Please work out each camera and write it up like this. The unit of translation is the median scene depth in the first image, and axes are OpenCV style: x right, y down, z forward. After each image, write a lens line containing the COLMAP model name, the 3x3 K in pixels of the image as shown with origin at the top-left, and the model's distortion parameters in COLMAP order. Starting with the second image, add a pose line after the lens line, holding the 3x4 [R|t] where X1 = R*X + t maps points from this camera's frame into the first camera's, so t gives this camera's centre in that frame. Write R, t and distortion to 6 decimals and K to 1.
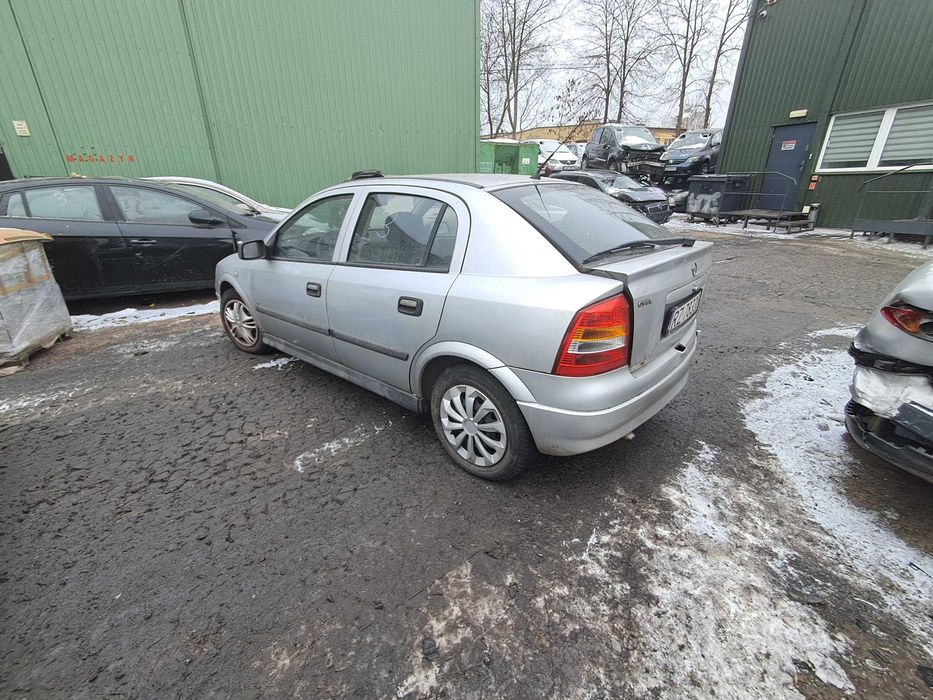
lens RADIAL K [[398.2, 0, 463.2], [0, 398.2, 347.5], [0, 0, 1]] dist [0.001074, -0.000153]
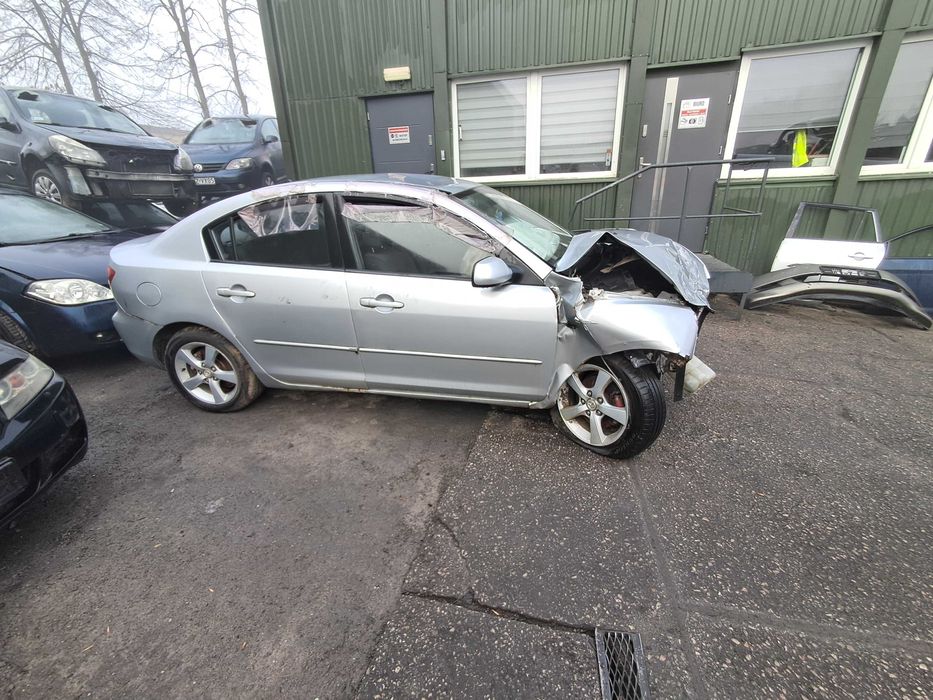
lens RADIAL K [[398.2, 0, 466.1], [0, 398.2, 353.2], [0, 0, 1]] dist [0.001074, -0.000153]
pose [[0.605380, -0.311428, 0.732481, 0.289743], [0.328414, 0.936019, 0.126539, -0.202927], [-0.725024, 0.163953, 0.668924, 0.466311]]
